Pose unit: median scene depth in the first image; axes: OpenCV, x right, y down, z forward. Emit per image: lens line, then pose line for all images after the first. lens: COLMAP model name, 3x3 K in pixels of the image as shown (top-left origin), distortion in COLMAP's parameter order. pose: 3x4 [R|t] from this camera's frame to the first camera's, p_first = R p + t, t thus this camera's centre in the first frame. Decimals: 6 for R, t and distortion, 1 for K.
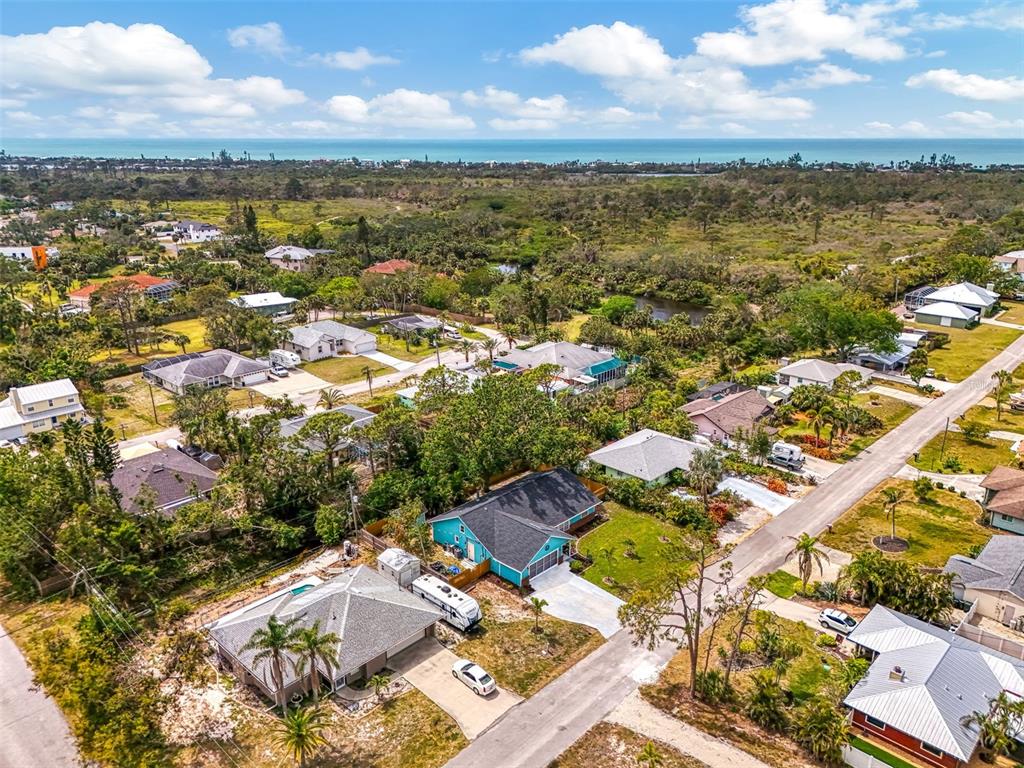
lens RADIAL K [[756.0, 0, 512.0], [0, 756.0, 384.0], [0, 0, 1]] dist [0.071639, -0.077734]
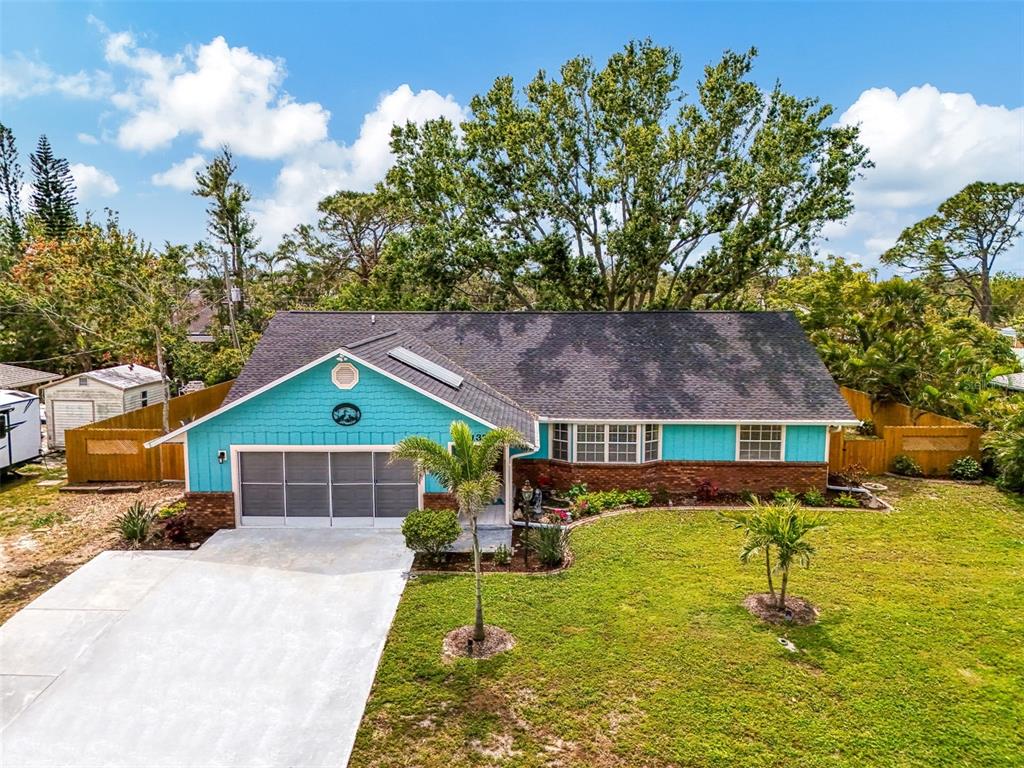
lens RADIAL K [[756.0, 0, 512.0], [0, 756.0, 384.0], [0, 0, 1]] dist [0.071639, -0.077734]
pose [[0.667953, 0.093922, -0.738253, 0.135262], [-0.229776, 0.969564, -0.084546, 0.118034], [0.707843, 0.226106, 0.669204, 0.479999]]
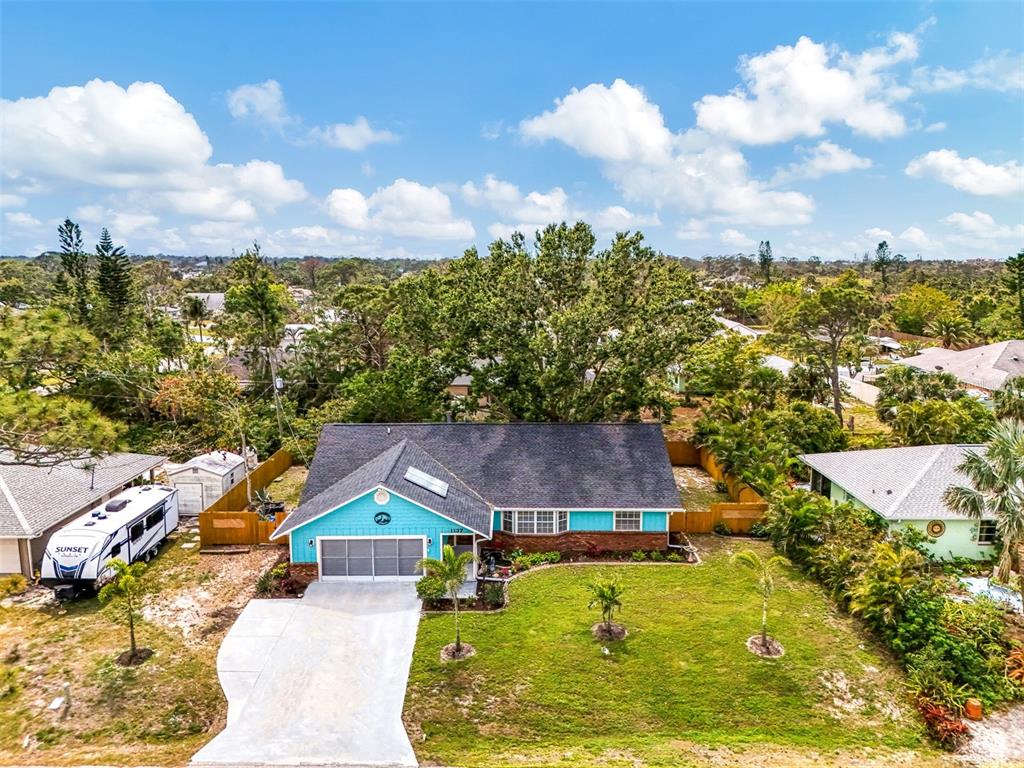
lens RADIAL K [[756.0, 0, 512.0], [0, 756.0, 384.0], [0, 0, 1]] dist [0.071639, -0.077734]
pose [[0.687170, 0.118444, -0.716776, 0.204672], [-0.223667, 0.973190, -0.053614, 0.083861], [0.691209, 0.197161, 0.695239, 0.410294]]
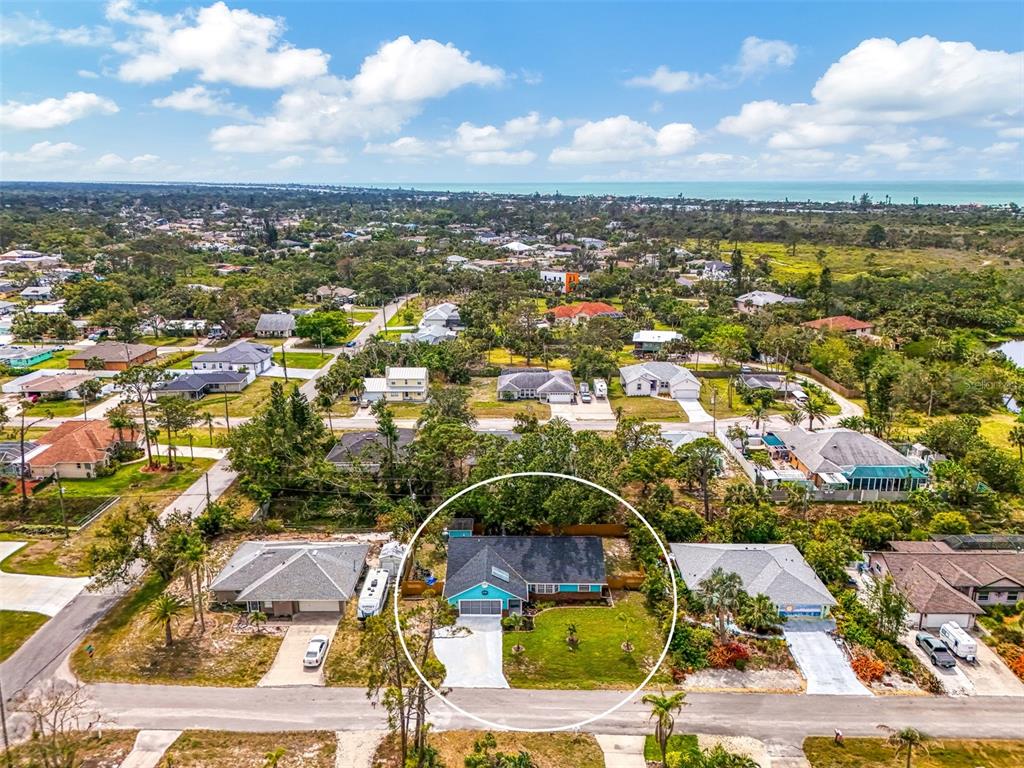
lens RADIAL K [[756.0, 0, 512.0], [0, 756.0, 384.0], [0, 0, 1]] dist [0.071639, -0.077734]
pose [[0.684445, 0.188145, -0.704370, 0.404041], [-0.223948, 0.973675, 0.042465, -0.059677], [0.693817, 0.128677, 0.708562, 0.142911]]
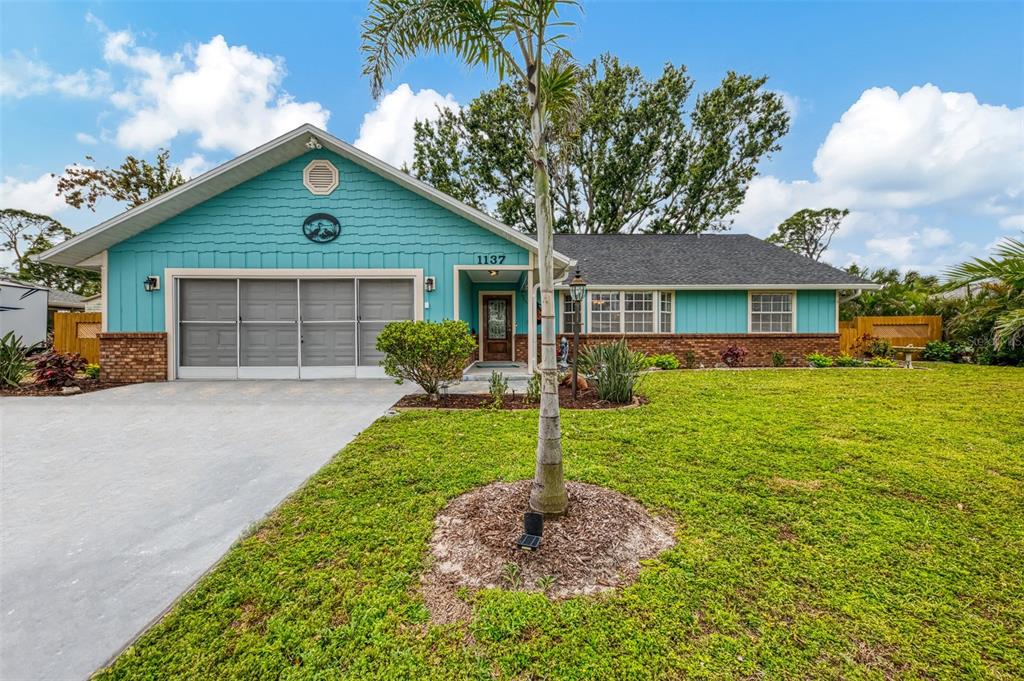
lens RADIAL K [[404.2, 0, 512.0], [0, 404.2, 340.5], [0, 0, 1]] dist [0.000213, 0.000191]
pose [[0.708395, -0.000443, -0.705816, 0.078147], [-0.214923, 0.952376, -0.216306, 0.138123], [0.672298, 0.304926, 0.674564, 0.531690]]
